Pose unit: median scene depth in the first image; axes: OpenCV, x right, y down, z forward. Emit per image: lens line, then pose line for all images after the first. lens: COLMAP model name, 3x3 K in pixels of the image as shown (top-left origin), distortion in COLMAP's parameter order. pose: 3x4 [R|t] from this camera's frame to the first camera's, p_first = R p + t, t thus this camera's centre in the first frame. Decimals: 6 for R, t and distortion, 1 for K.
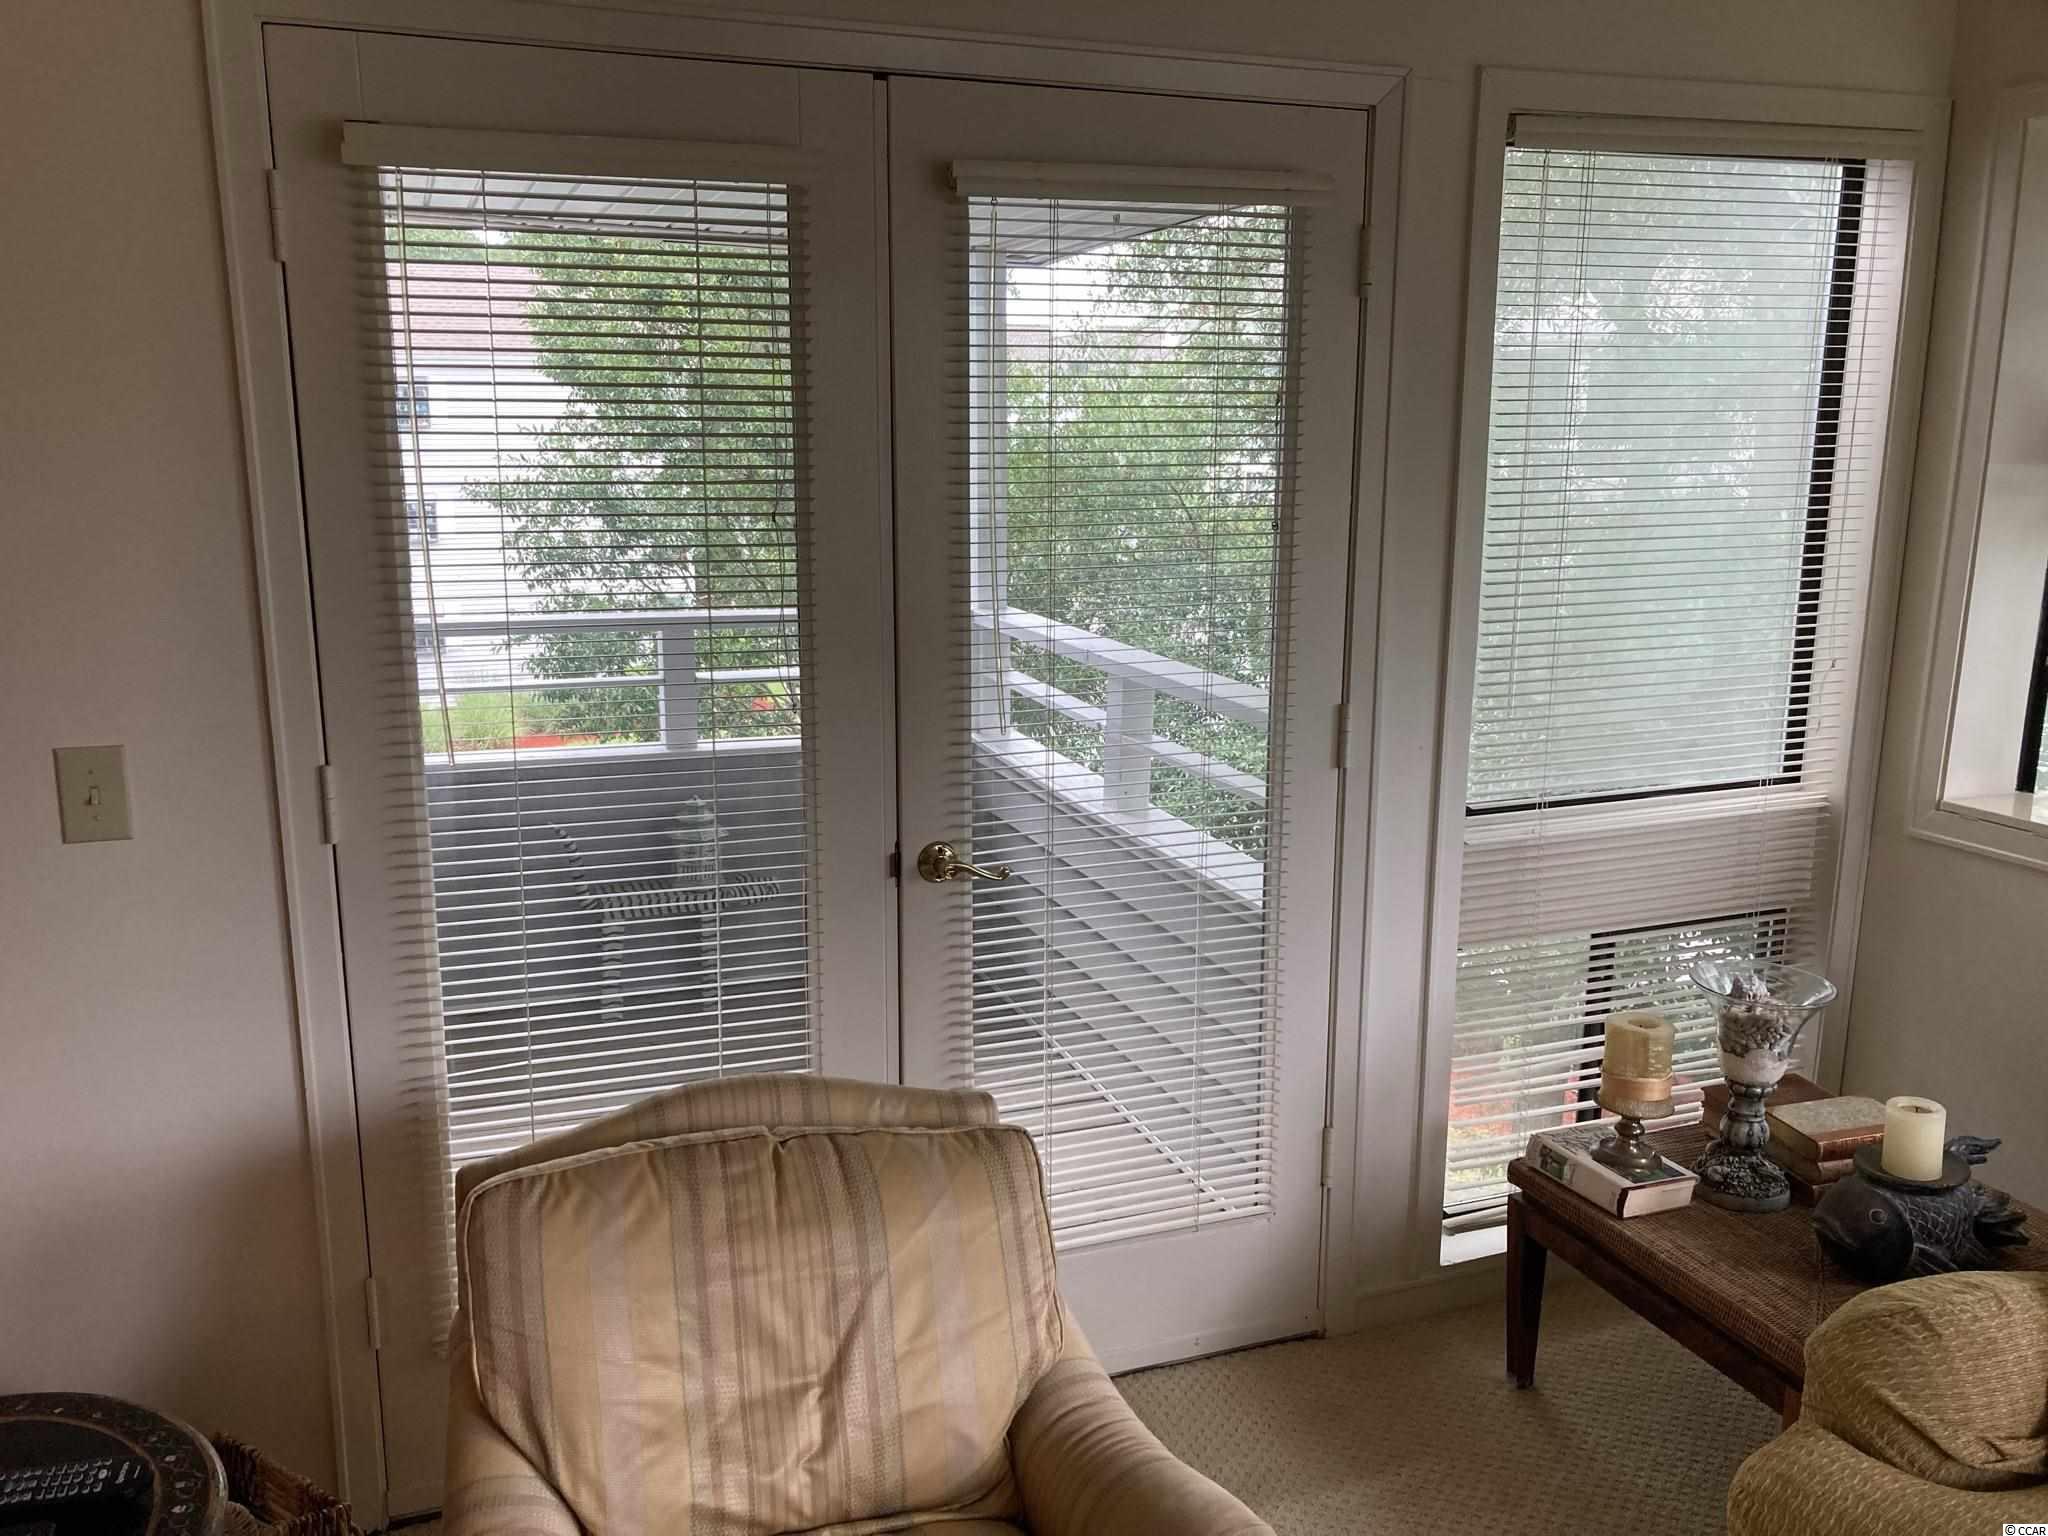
lens RADIAL K [[1692.3, 0, 1022.6], [0, 1692.3, 789.1], [0, 0, 1]] dist [0.005017, 0.005317]
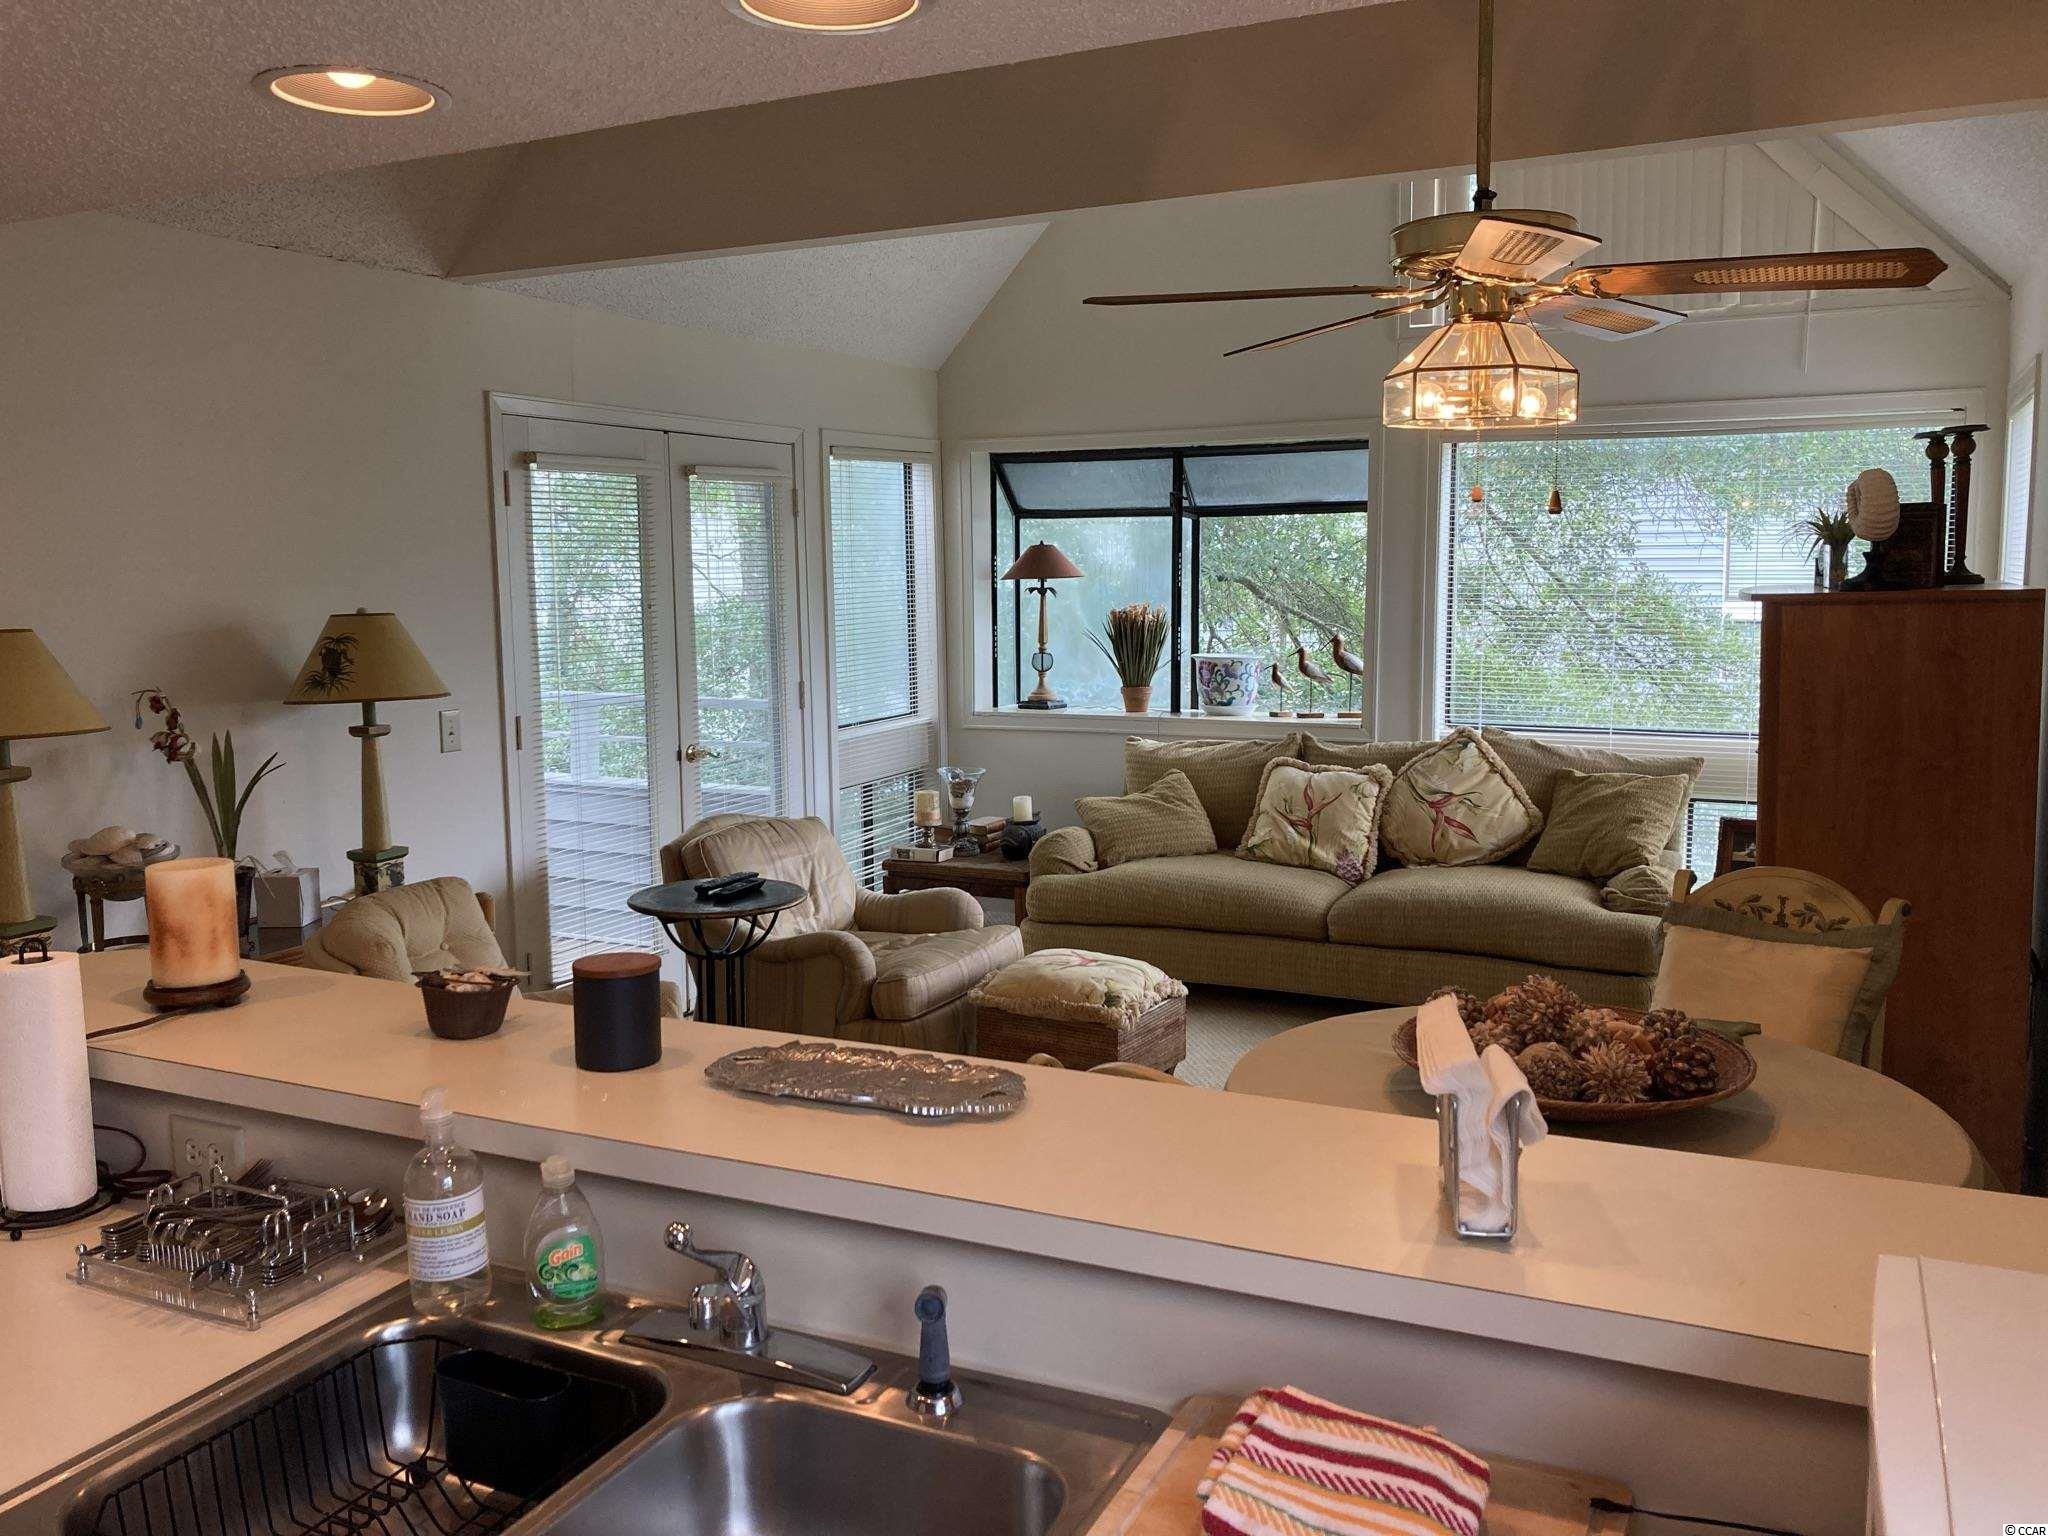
lens RADIAL K [[1640.9, 0, 965.7], [0, 1640.9, 756.9], [0, 0, 1]] dist [0.013947, 0.003111]
pose [[0.741111, -0.093223, 0.664879, -1.244975], [0.162482, 0.985779, -0.042894, 0.201940], [-0.651425, 0.139820, 0.745718, -0.909934]]
